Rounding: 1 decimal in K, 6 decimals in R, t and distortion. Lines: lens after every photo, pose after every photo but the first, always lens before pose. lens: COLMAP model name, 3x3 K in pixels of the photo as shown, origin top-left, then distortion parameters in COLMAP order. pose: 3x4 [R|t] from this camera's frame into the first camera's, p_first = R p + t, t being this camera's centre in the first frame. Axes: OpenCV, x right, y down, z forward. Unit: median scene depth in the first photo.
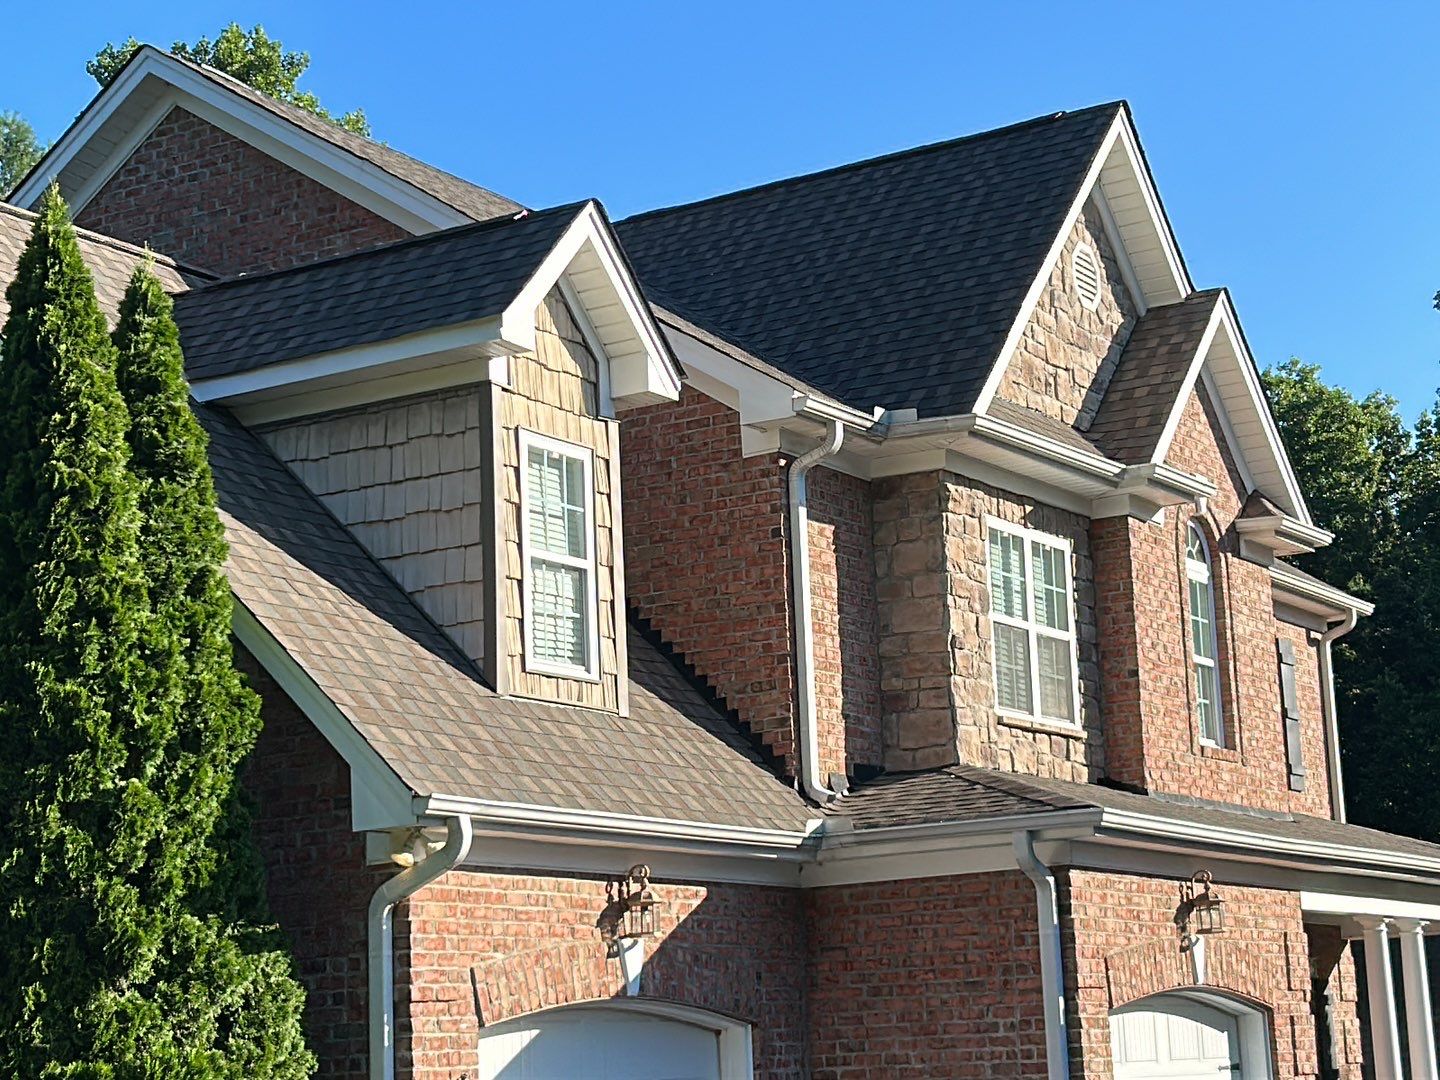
lens RADIAL K [[2723.9, 0, 752.9], [0, 2723.9, 535.9], [0, 0, 1]] dist [0.192455, -0.729195]
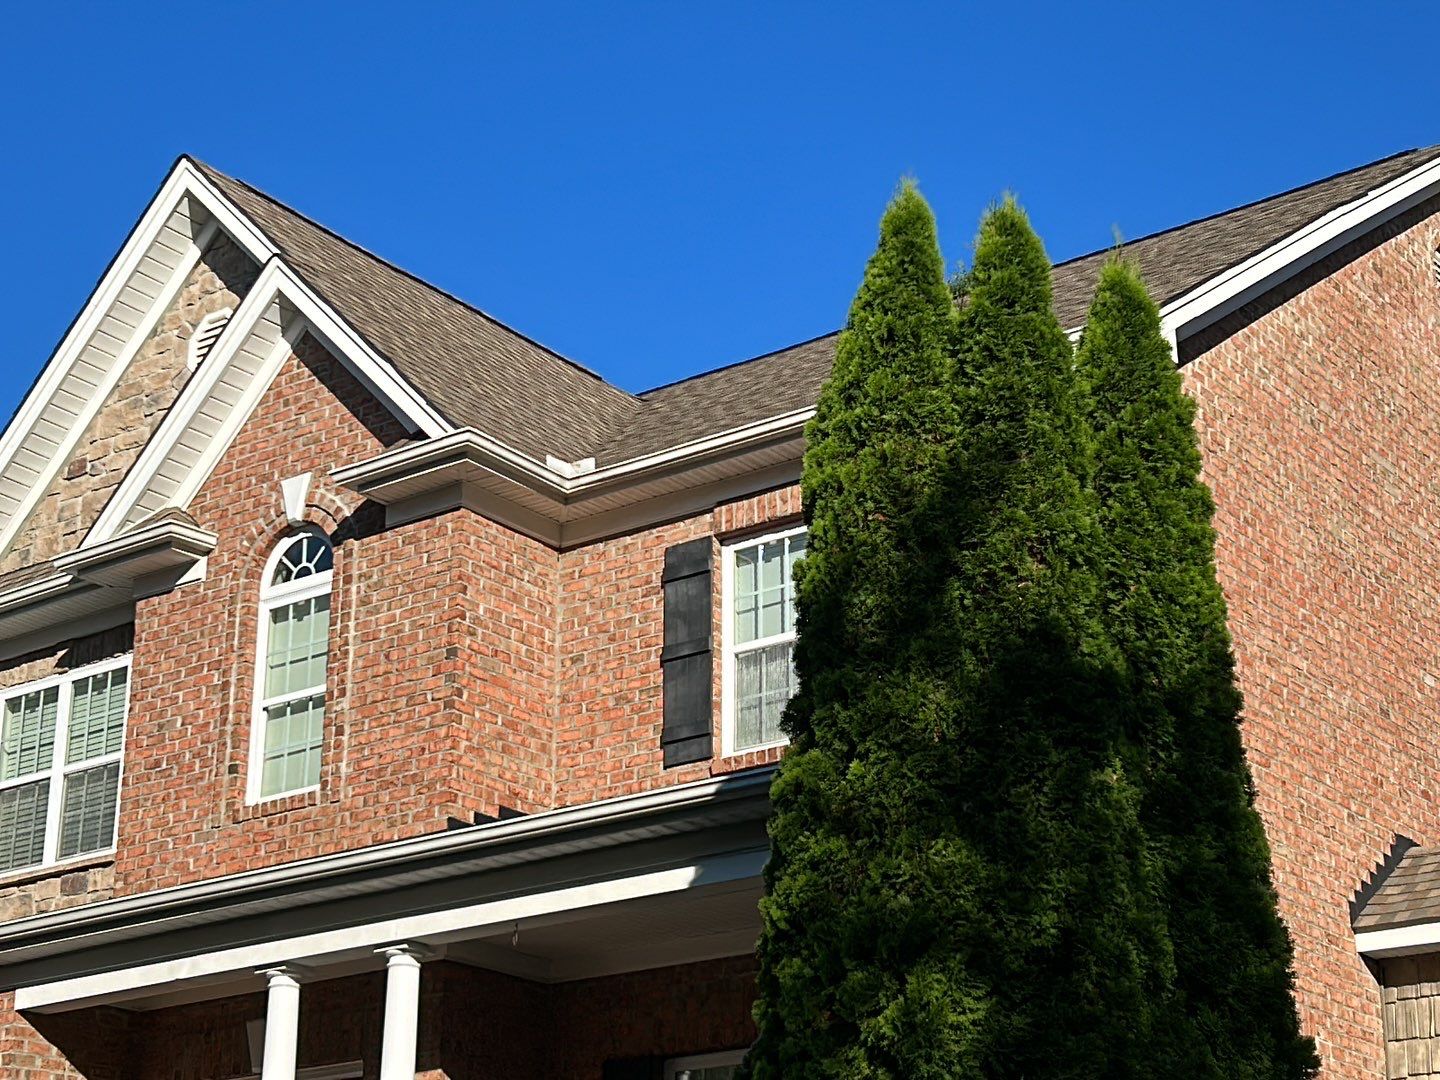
lens RADIAL K [[2723.9, 0, 752.9], [0, 2723.9, 535.9], [0, 0, 1]] dist [0.192455, -0.729195]
pose [[-0.099353, -0.314608, -0.944008, 1.219633], [0.191545, 0.924912, -0.328403, 0.385175], [0.976442, -0.213448, -0.031631, 1.534317]]
